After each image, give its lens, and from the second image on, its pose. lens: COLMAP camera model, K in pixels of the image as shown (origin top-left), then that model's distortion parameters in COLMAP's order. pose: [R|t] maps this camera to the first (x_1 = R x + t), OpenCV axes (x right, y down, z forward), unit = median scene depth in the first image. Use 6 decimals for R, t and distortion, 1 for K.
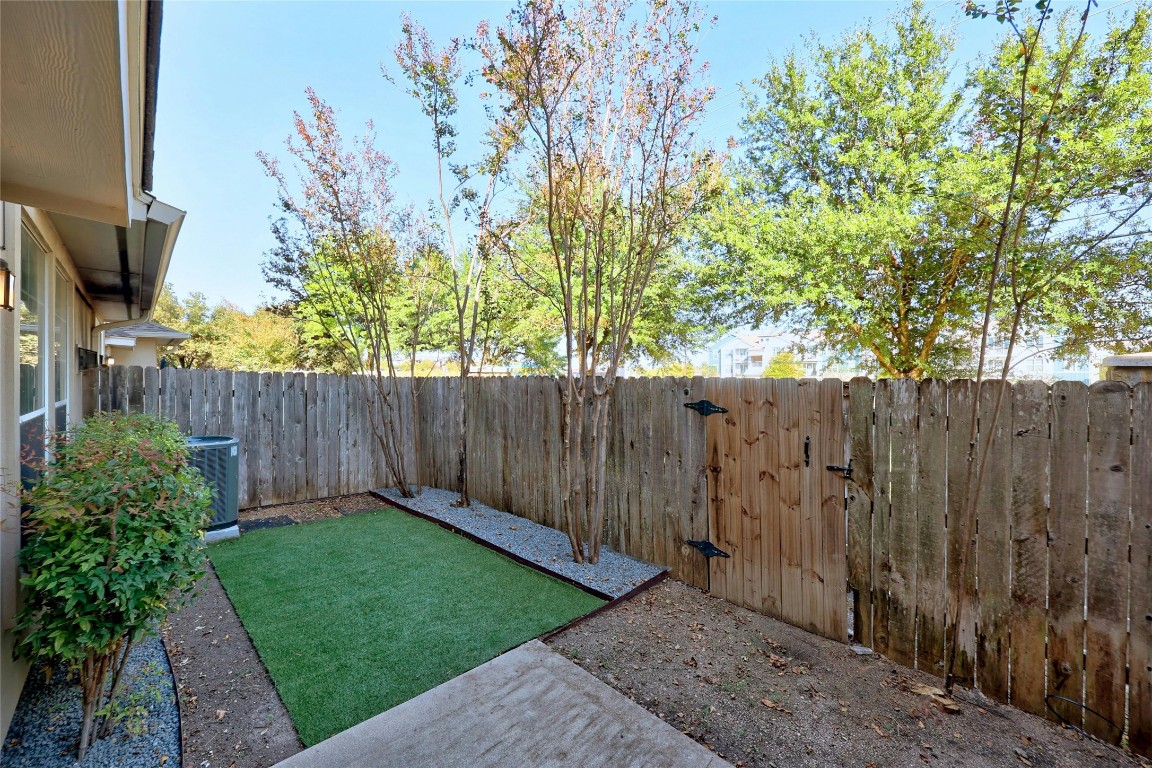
lens RADIAL K [[464.8, 0, 566.4], [0, 464.8, 378.7], [0, 0, 1]] dist [-0.000522, 0.000136]
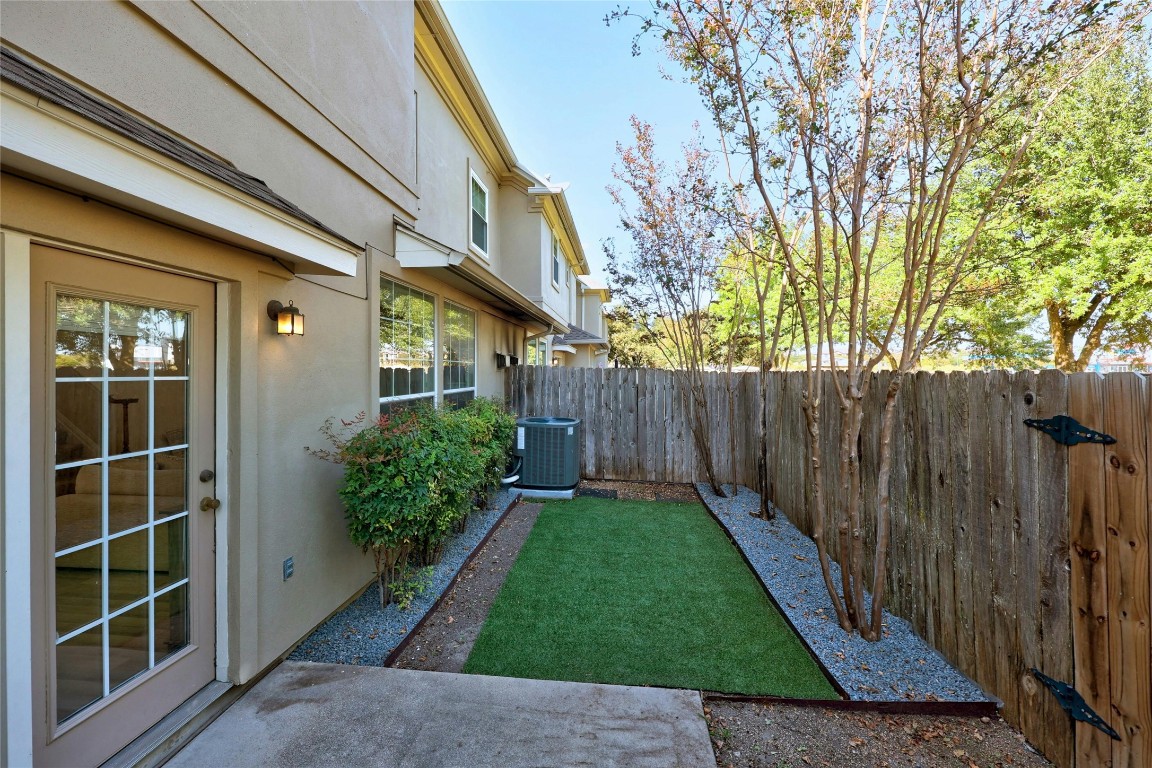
lens RADIAL K [[459.8, 0, 572.4], [0, 459.8, 376.9], [0, 0, 1]] dist [-0.000524, 0.000275]
pose [[0.661001, 0.005504, -0.750365, 0.282450], [-0.000072, 0.999974, 0.007271, -0.001316], [0.750385, -0.004752, 0.660984, 0.214142]]
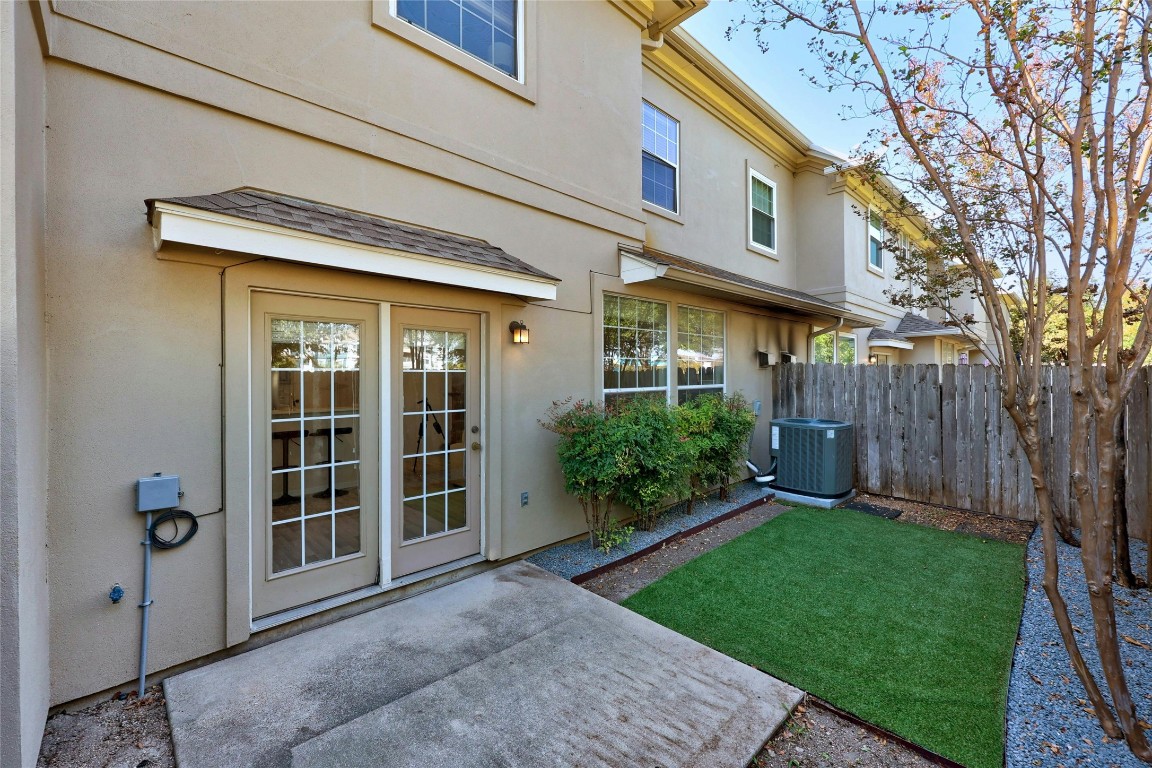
lens RADIAL K [[463.4, 0, 578.7], [0, 463.4, 377.0], [0, 0, 1]] dist [-0.001418, -0.000066]
pose [[0.022934, 0.000072, -0.999737, 0.511771], [0.002580, 0.999997, 0.000132, 0.015516], [0.999734, -0.002583, 0.022934, 0.429653]]
